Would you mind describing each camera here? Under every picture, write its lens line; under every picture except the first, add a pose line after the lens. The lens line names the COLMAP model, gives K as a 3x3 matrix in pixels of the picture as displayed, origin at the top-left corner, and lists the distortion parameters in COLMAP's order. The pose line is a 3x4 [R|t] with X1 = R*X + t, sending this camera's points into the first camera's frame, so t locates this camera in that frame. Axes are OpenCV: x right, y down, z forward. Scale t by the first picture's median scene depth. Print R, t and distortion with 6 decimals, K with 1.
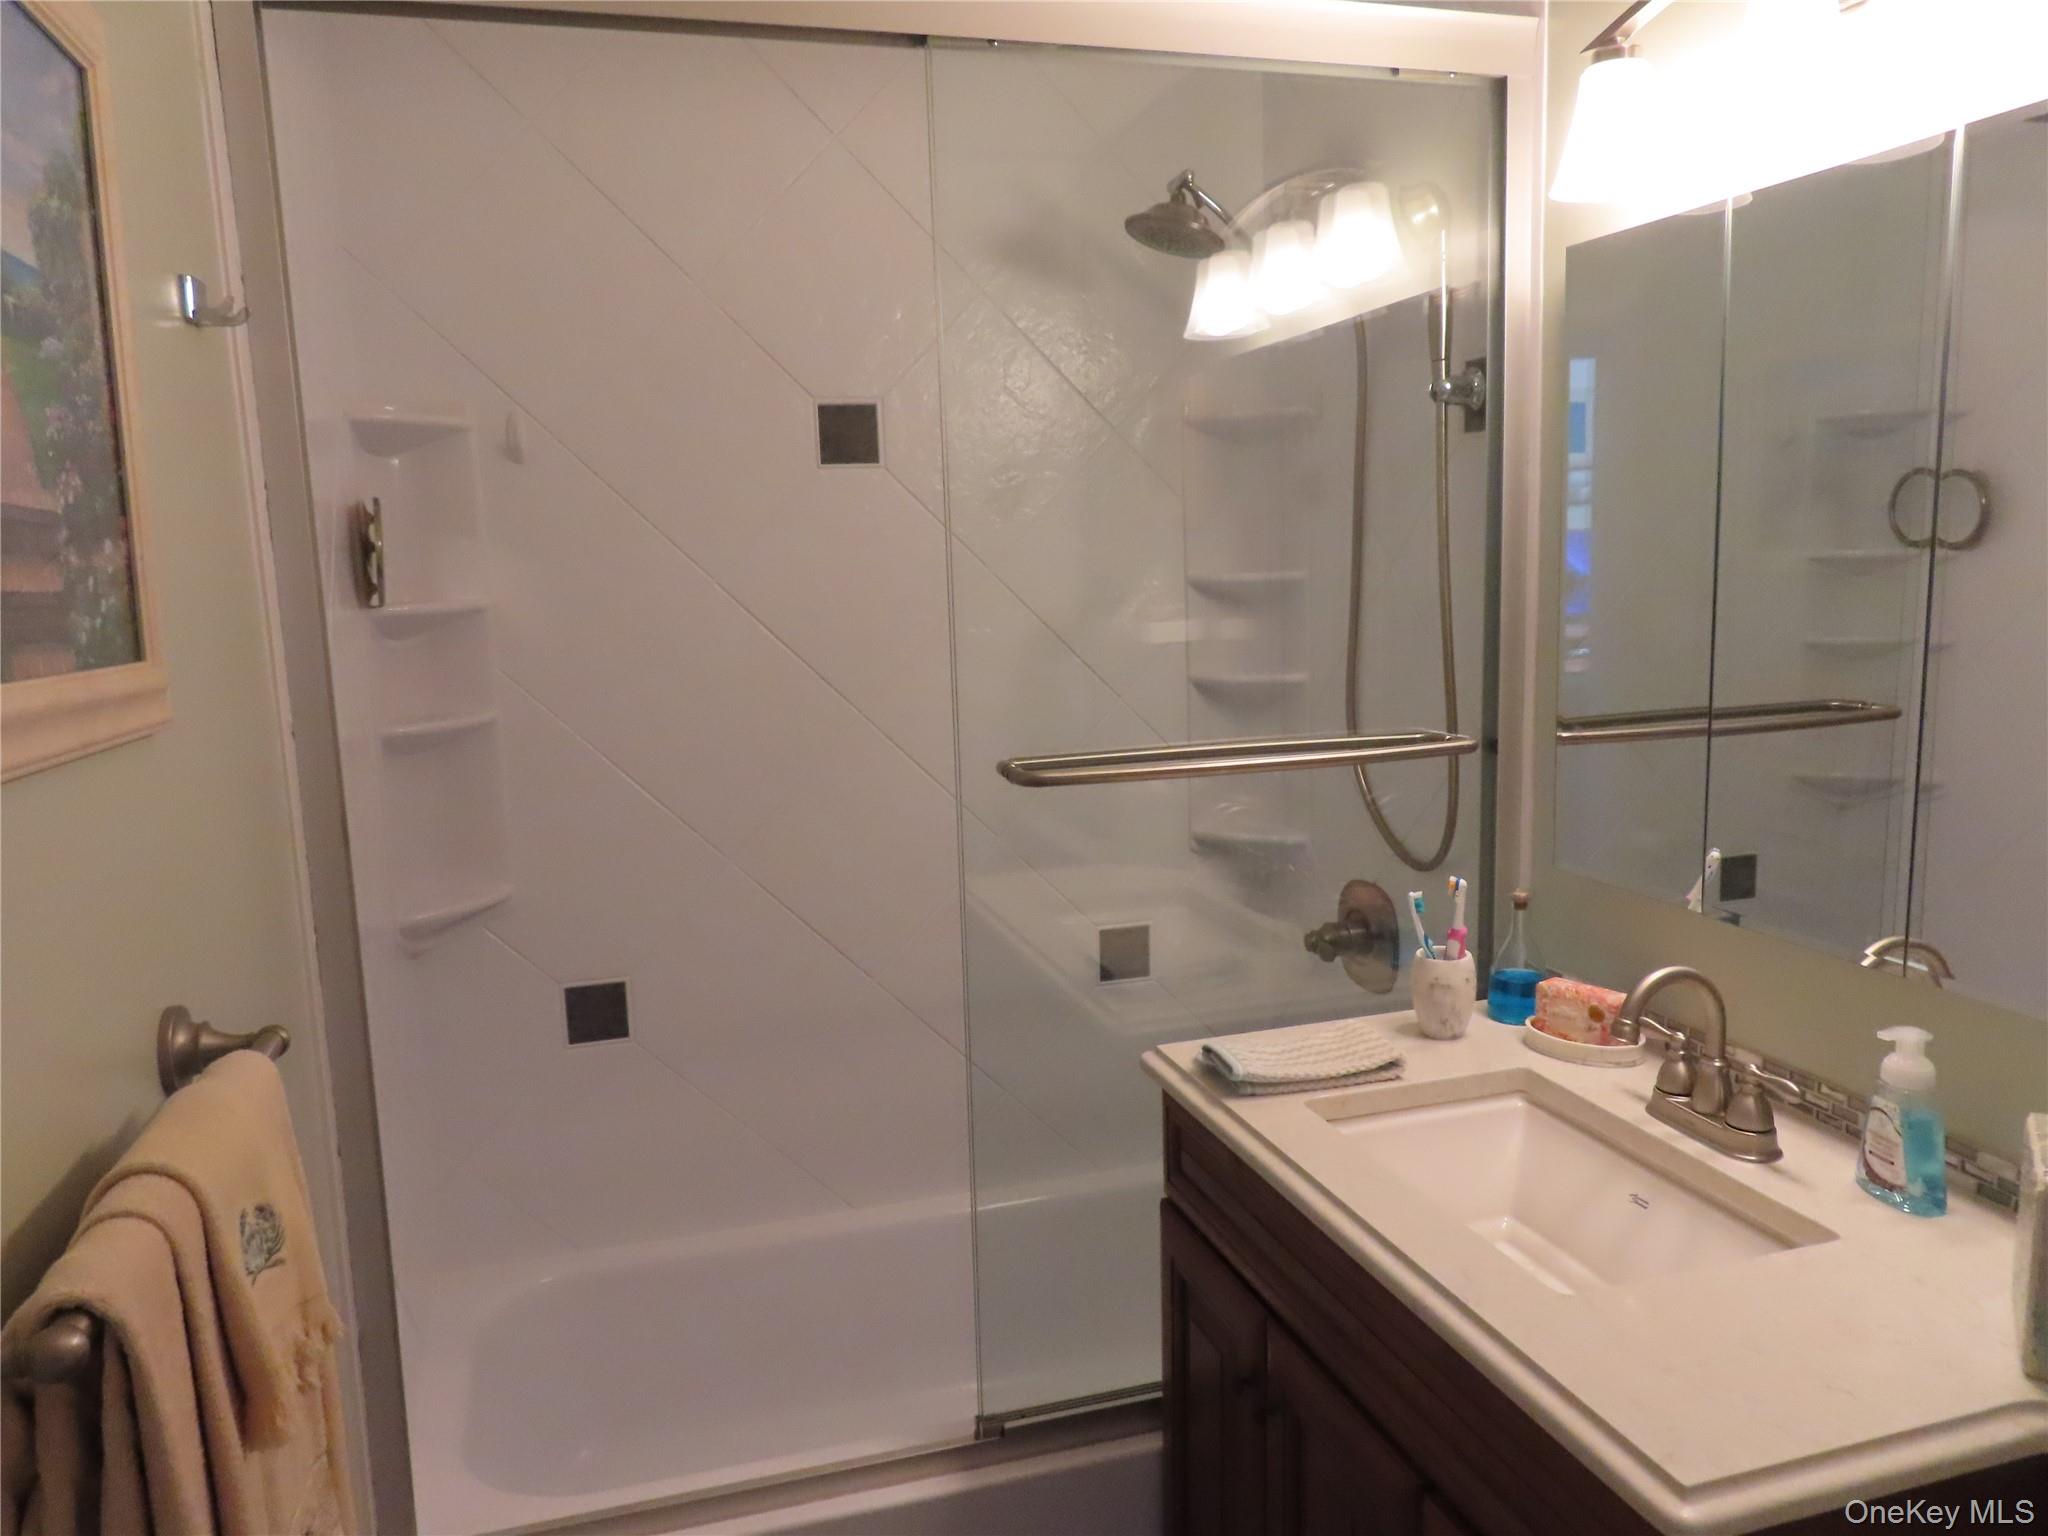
lens RADIAL K [[1467.0, 0, 1024.2], [0, 1467.0, 756.6], [0, 0, 1]] dist [-0.012033, 0.009915]
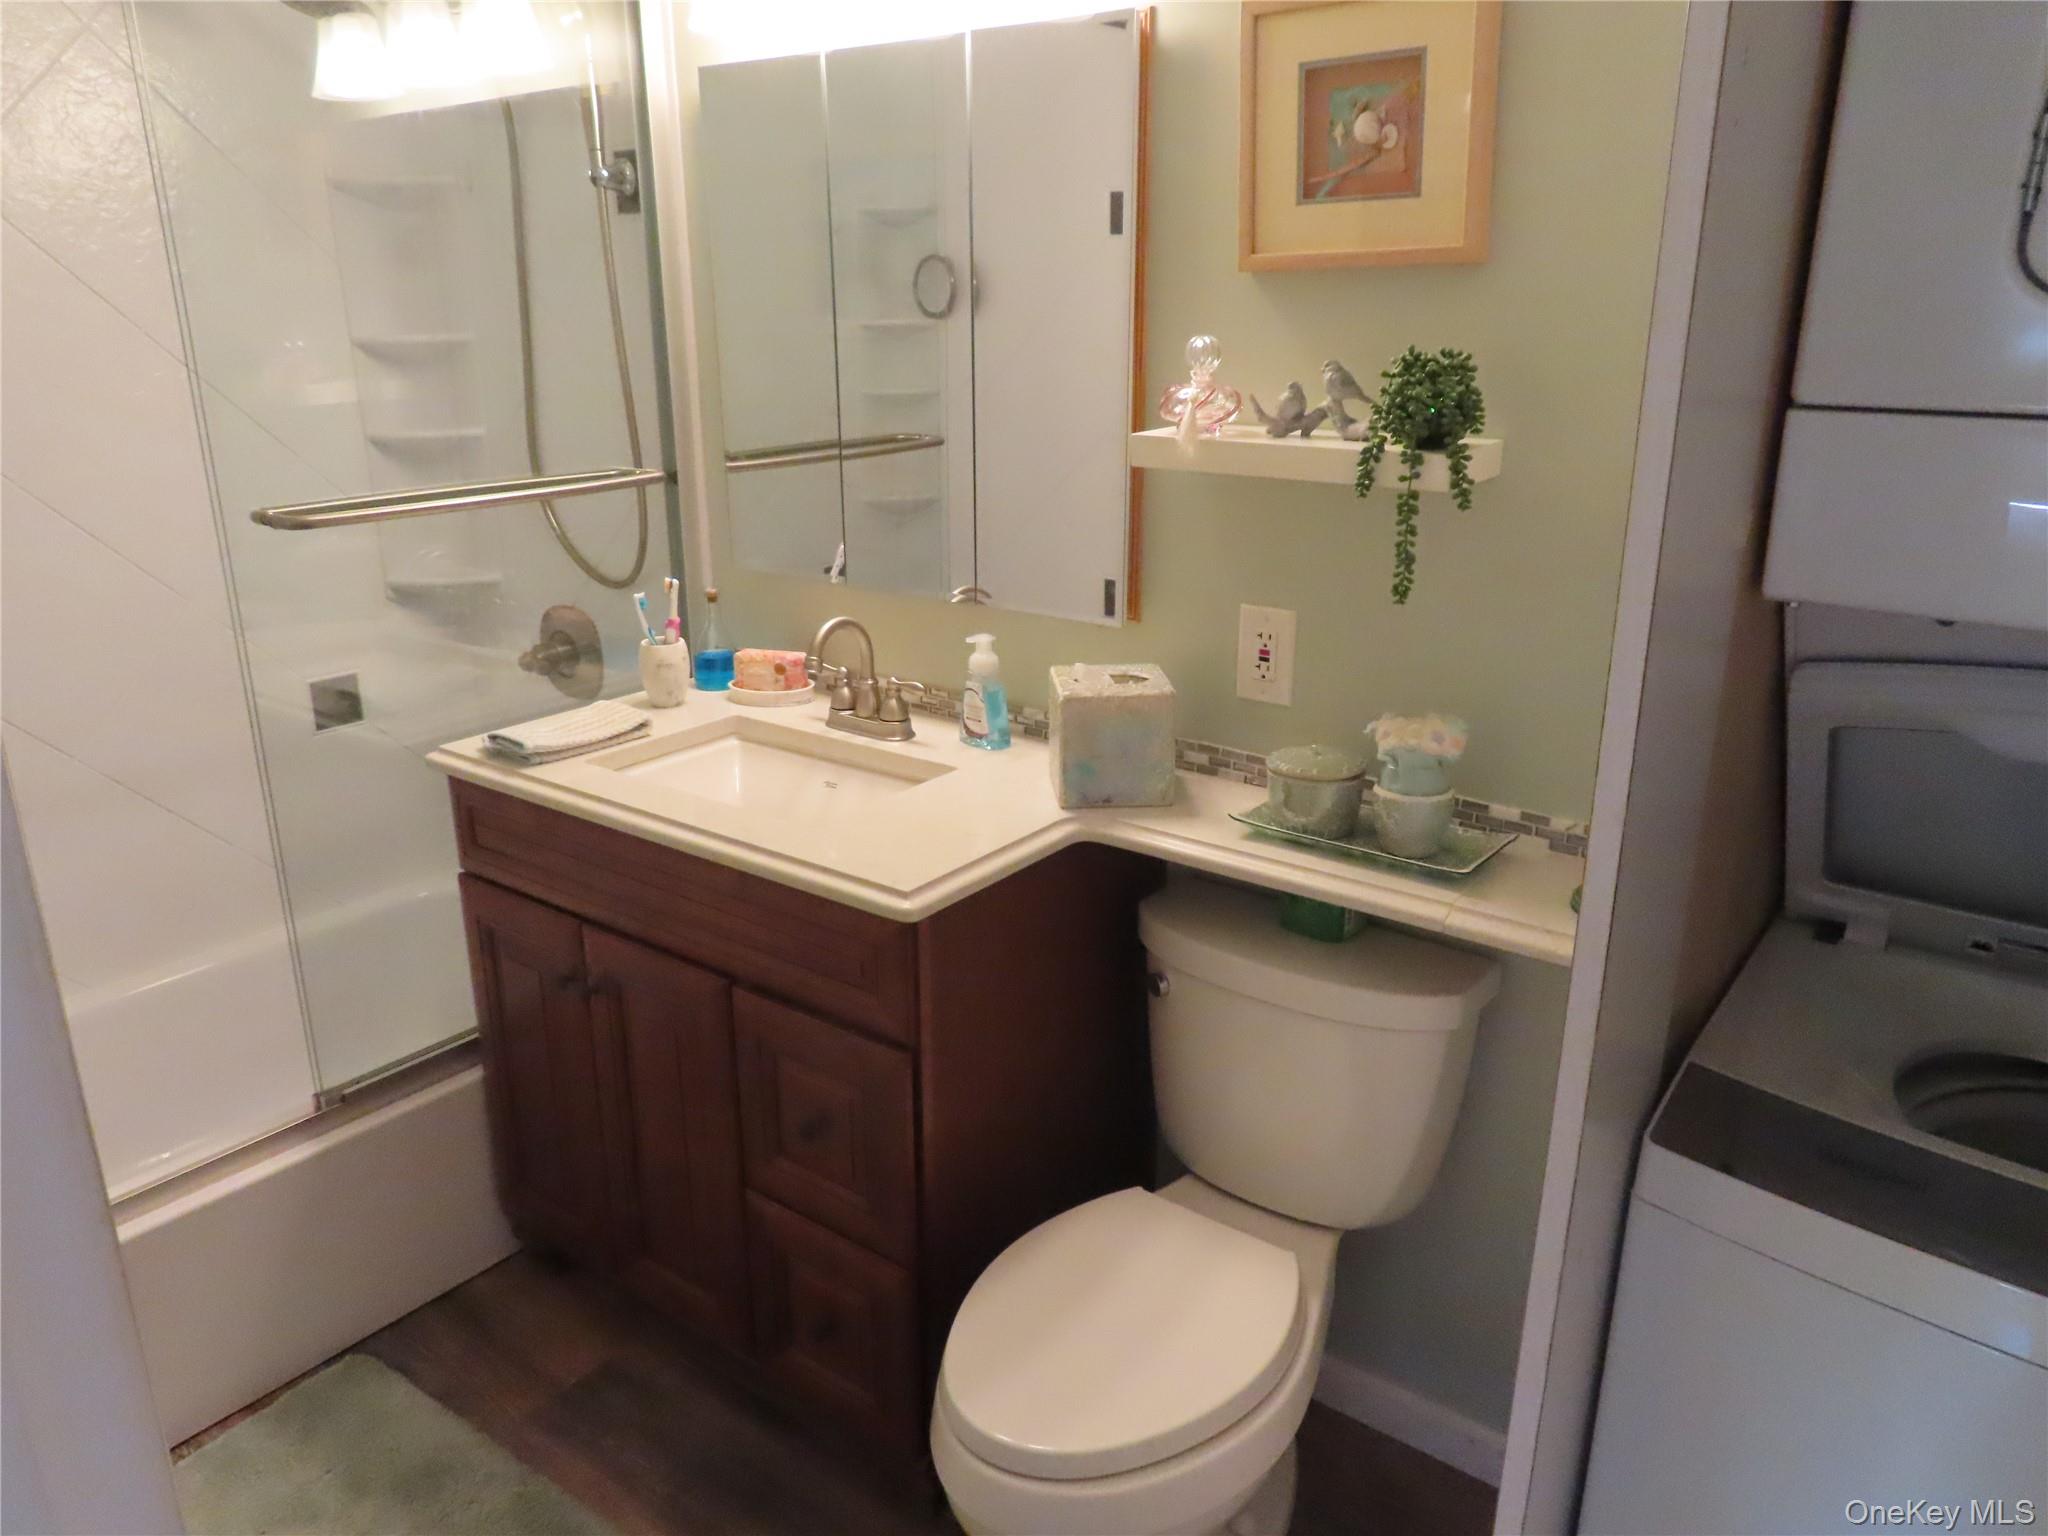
lens RADIAL K [[1467.0, 0, 1033.3], [0, 1467.0, 757.4], [0, 0, 1]] dist [-0.012033, 0.009915]
pose [[0.807504, -0.155487, 0.569000, -0.194230], [0.066993, 0.982566, 0.173425, 0.033499], [-0.586045, -0.101922, 0.803843, -0.226355]]
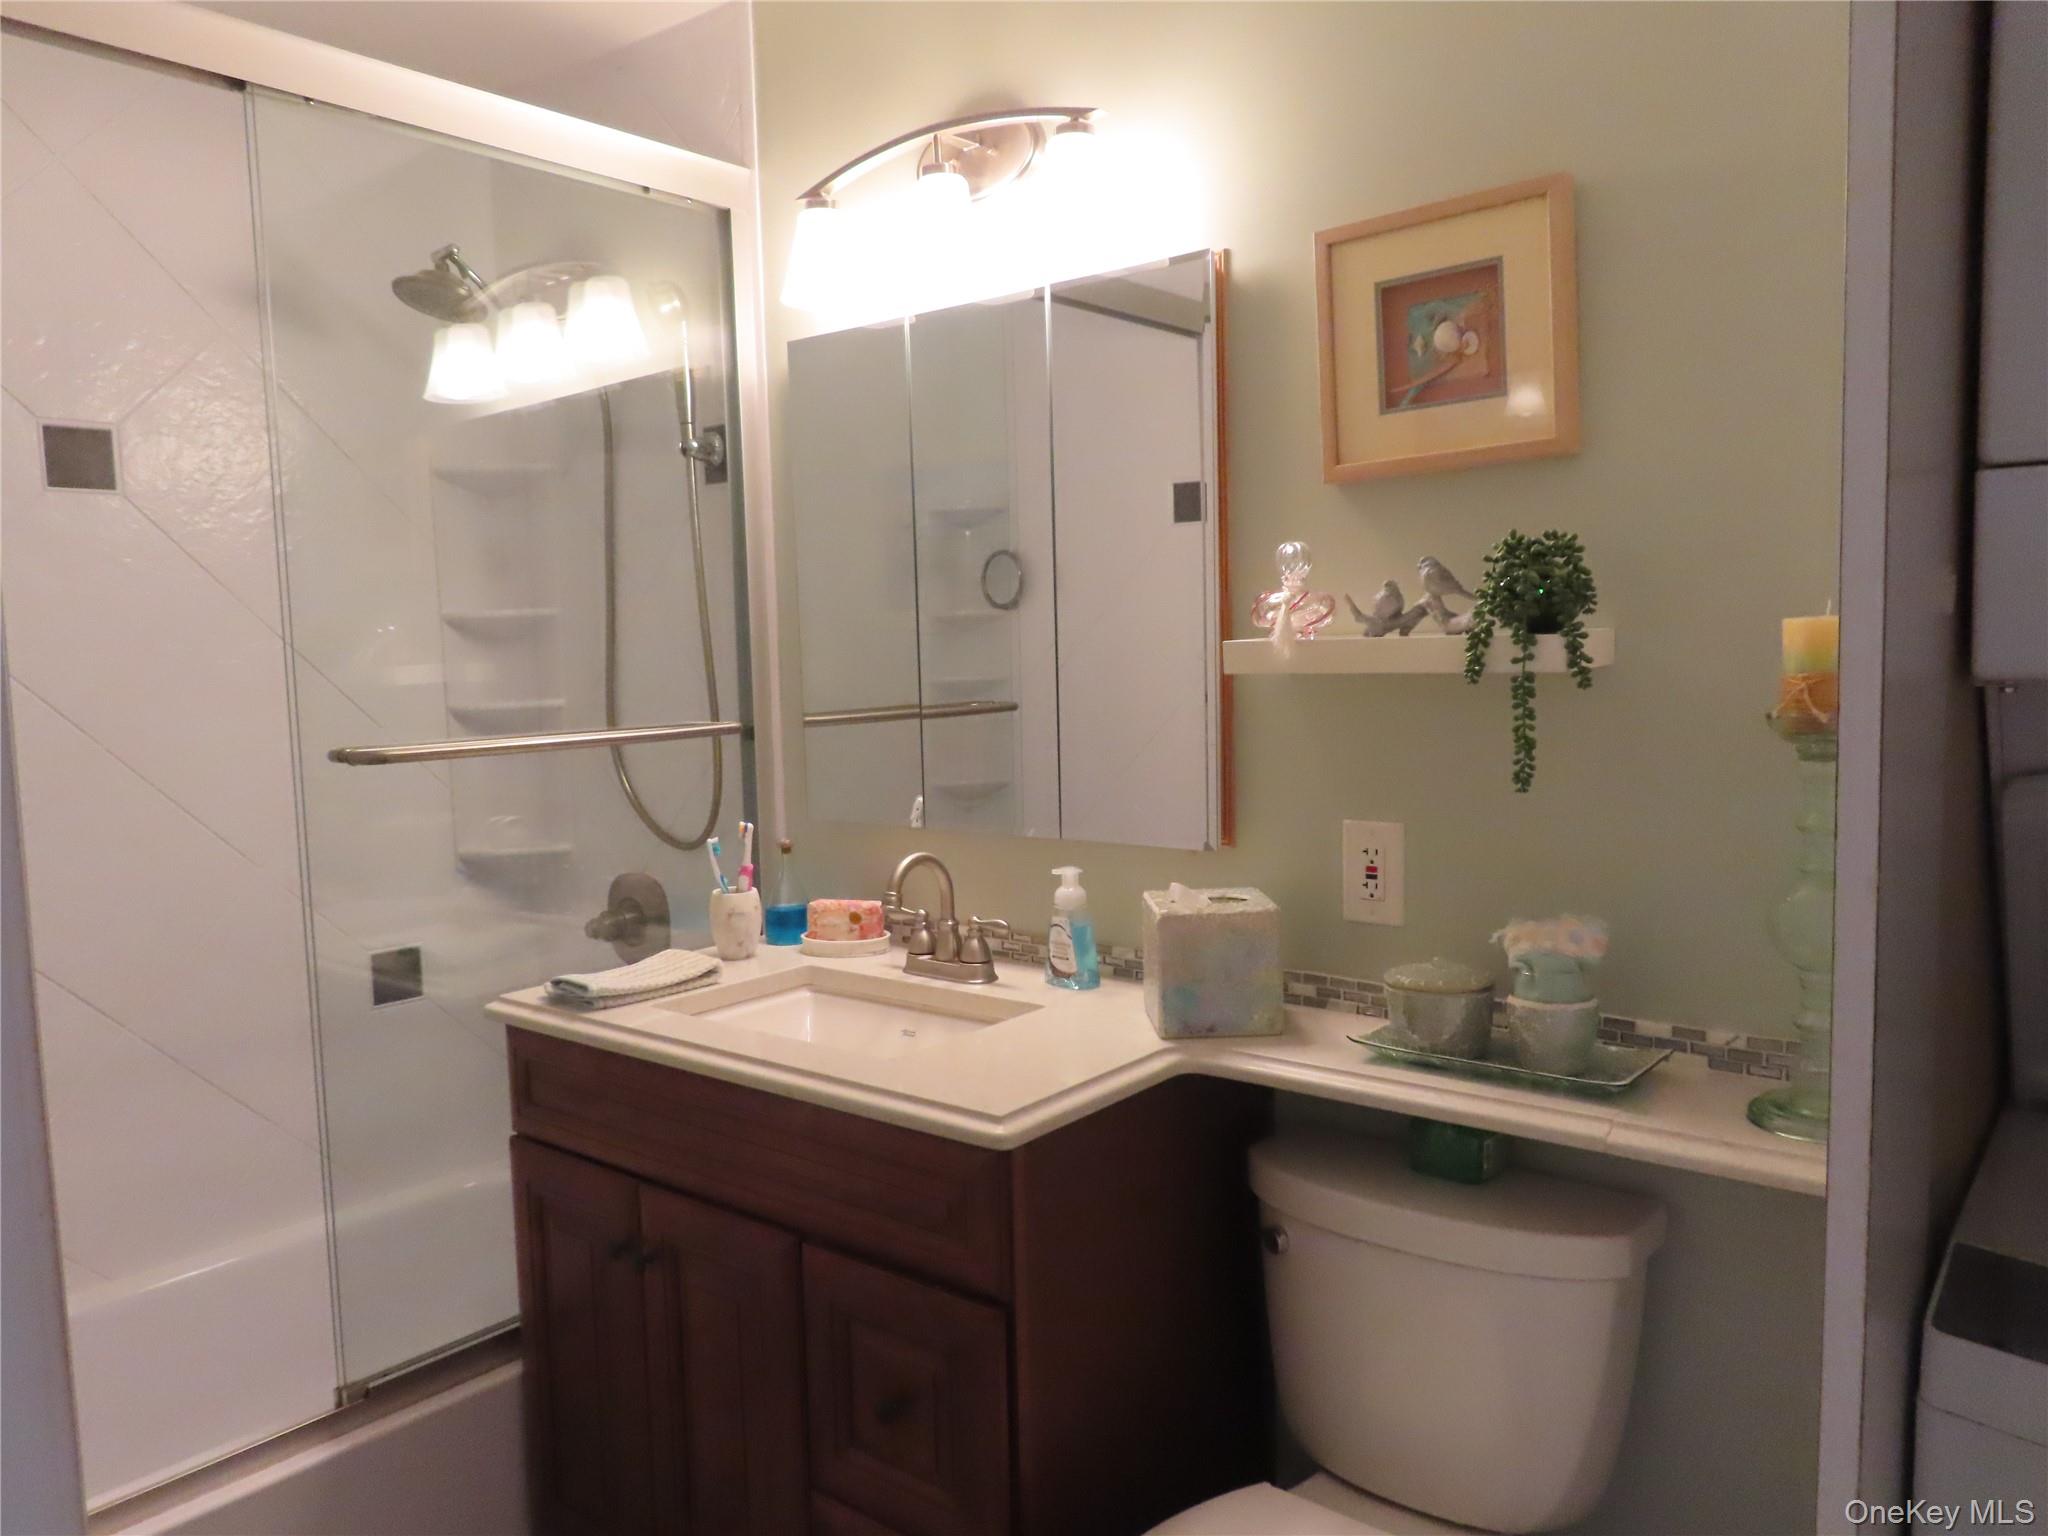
lens RADIAL K [[1467.0, 0, 1028.8], [0, 1467.0, 757.3], [0, 0, 1]] dist [-0.012033, 0.009915]
pose [[0.829169, -0.038556, 0.557666, -0.191280], [0.085589, 0.994612, -0.058494, 0.115103], [-0.552406, 0.096231, 0.828002, -0.169953]]
